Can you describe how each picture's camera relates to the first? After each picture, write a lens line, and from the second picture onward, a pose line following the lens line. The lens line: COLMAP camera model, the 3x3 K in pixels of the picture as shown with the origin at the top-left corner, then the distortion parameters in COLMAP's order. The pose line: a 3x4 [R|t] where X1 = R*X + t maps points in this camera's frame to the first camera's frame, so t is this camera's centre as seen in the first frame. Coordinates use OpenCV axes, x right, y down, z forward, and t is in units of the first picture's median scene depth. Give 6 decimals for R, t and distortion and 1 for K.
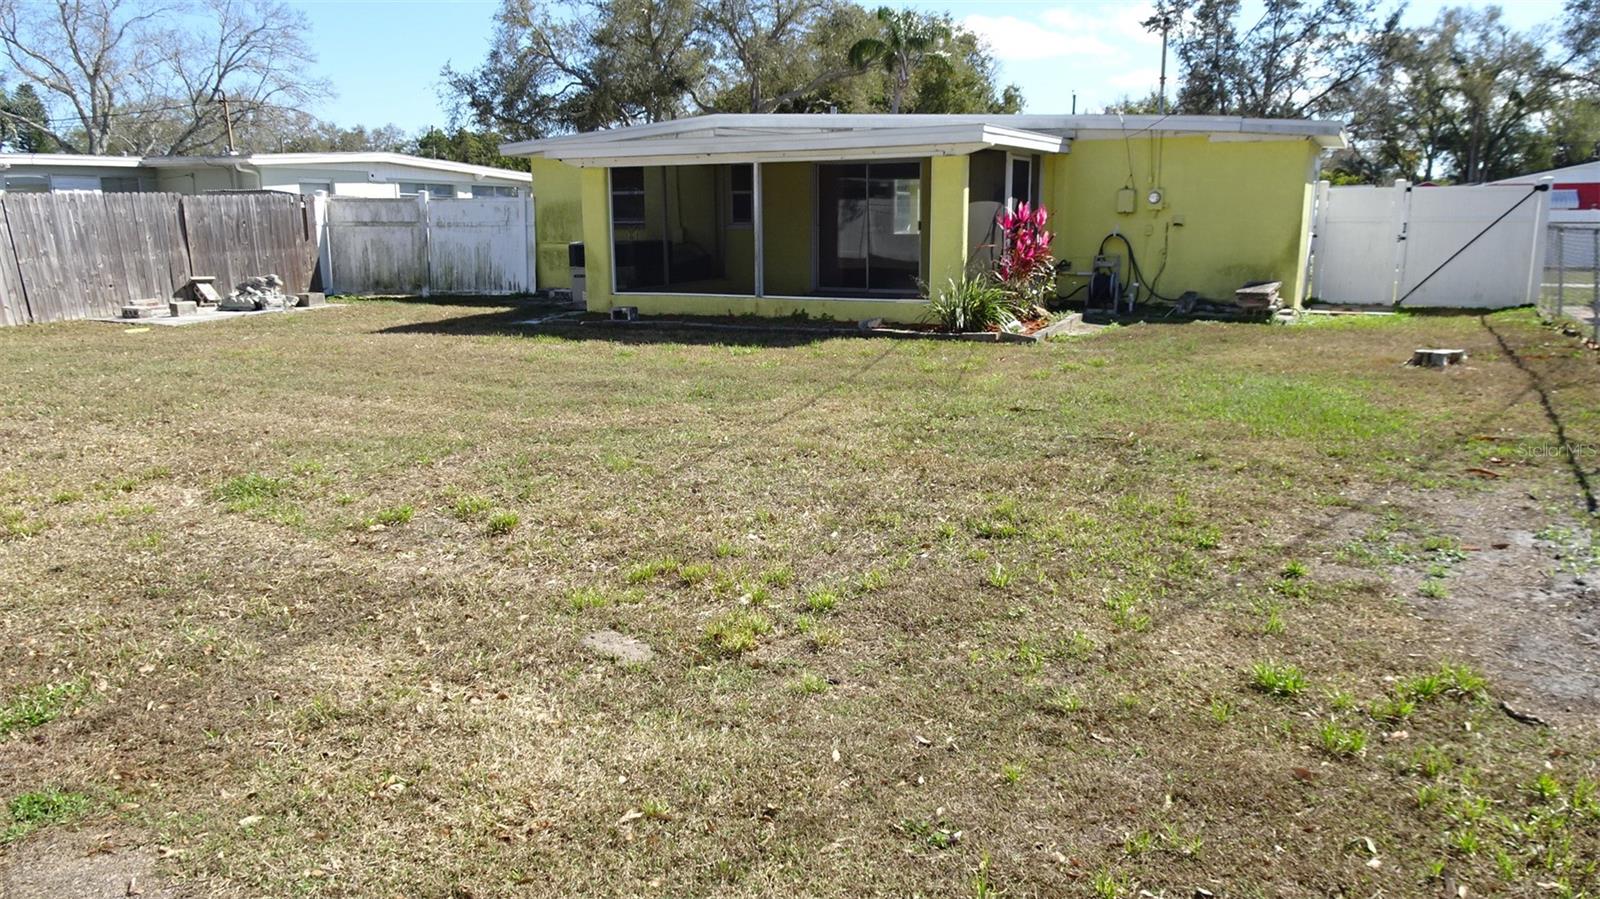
lens RADIAL K [[1098.9, 0, 807.8], [0, 1098.9, 449.9], [0, 0, 1]] dist [-0.026605, 0.008050]
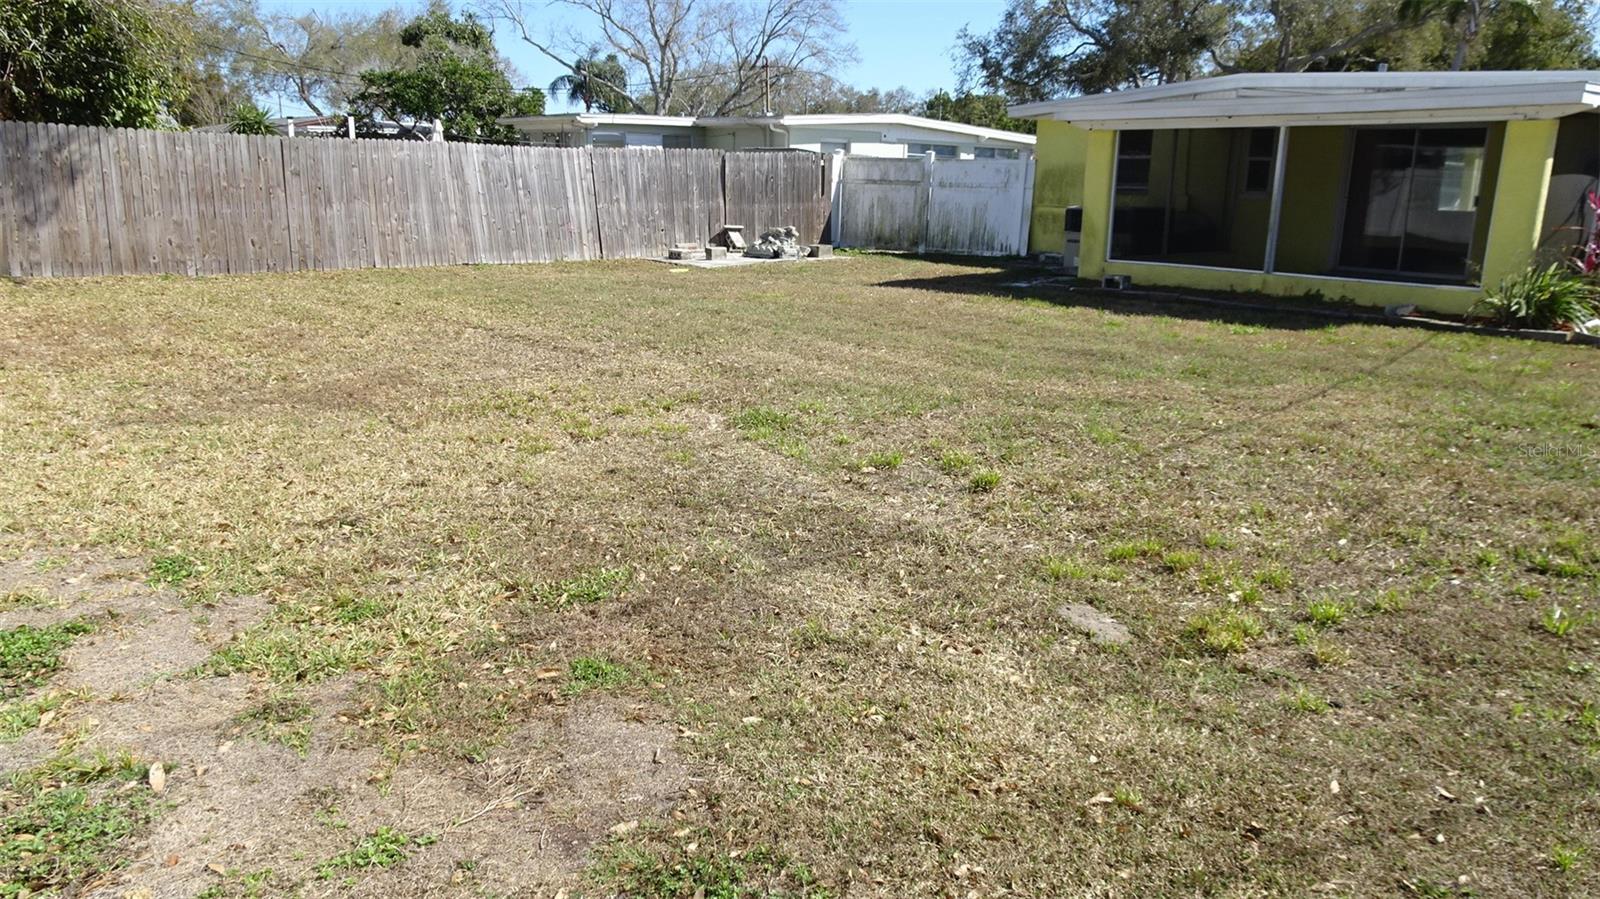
lens RADIAL K [[1098.9, 0, 807.8], [0, 1098.9, 449.9], [0, 0, 1]] dist [-0.026605, 0.008050]
pose [[0.908548, 0.119977, -0.400183, -0.018833], [-0.107216, 0.992756, 0.054219, 0.000335], [0.403789, -0.006354, 0.914830, 0.001742]]
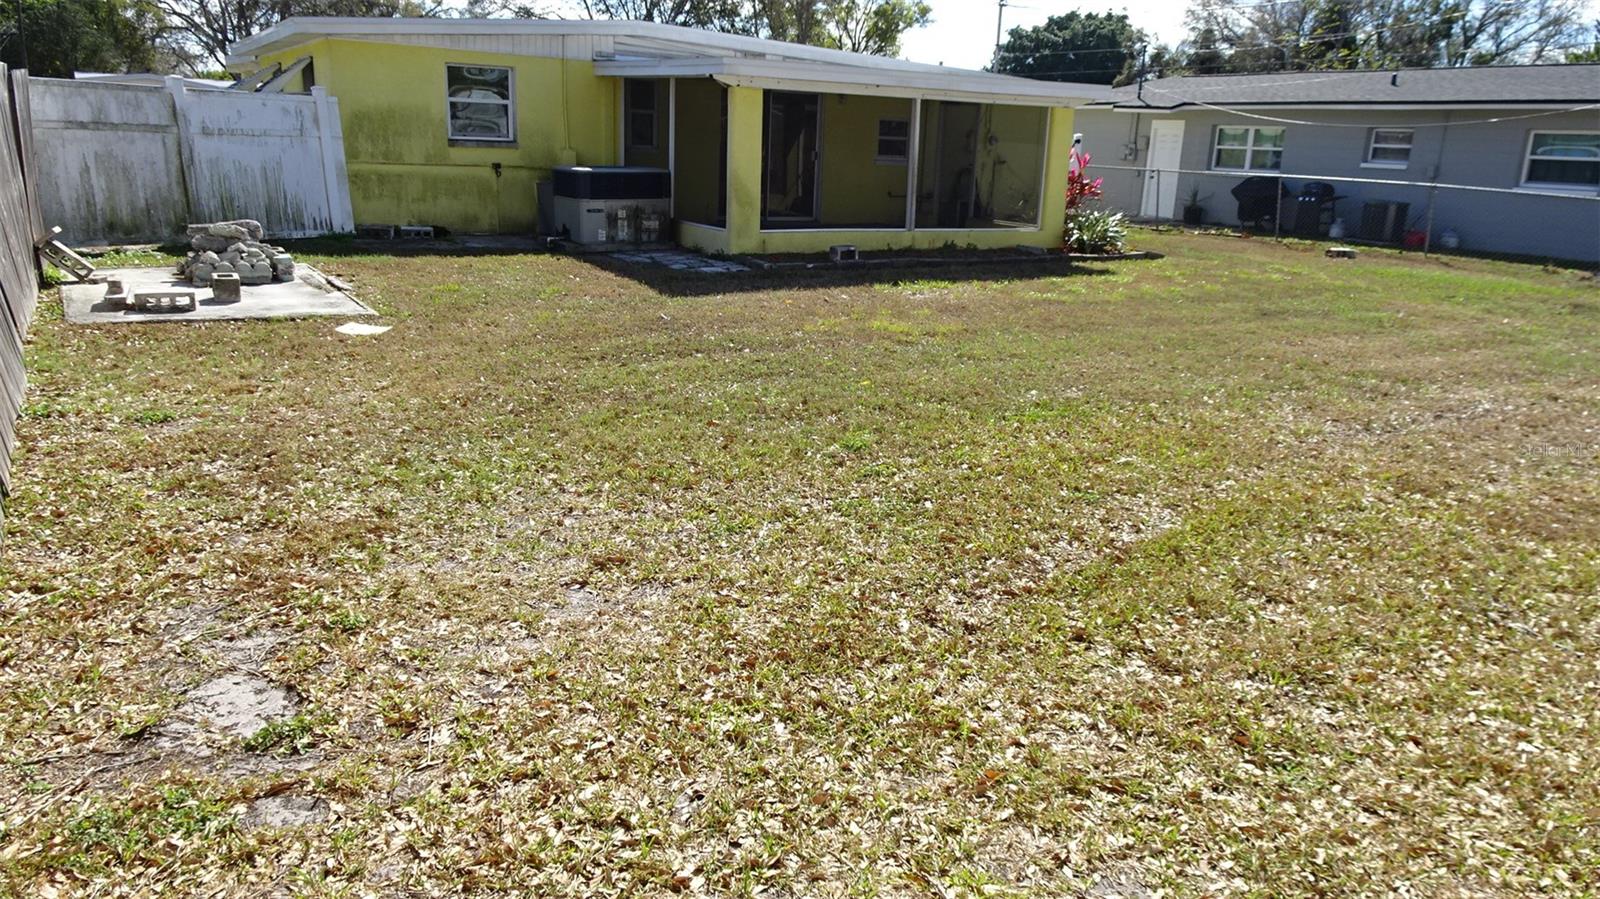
lens RADIAL K [[1144.7, 0, 806.3], [0, 1144.7, 443.5], [0, 0, 1]] dist [0.007559, 0.007478]
pose [[0.563743, -0.189370, 0.803948, -1.911056], [0.128021, 0.981632, 0.141453, -0.202277], [-0.815968, 0.023180, 0.577632, 0.867737]]
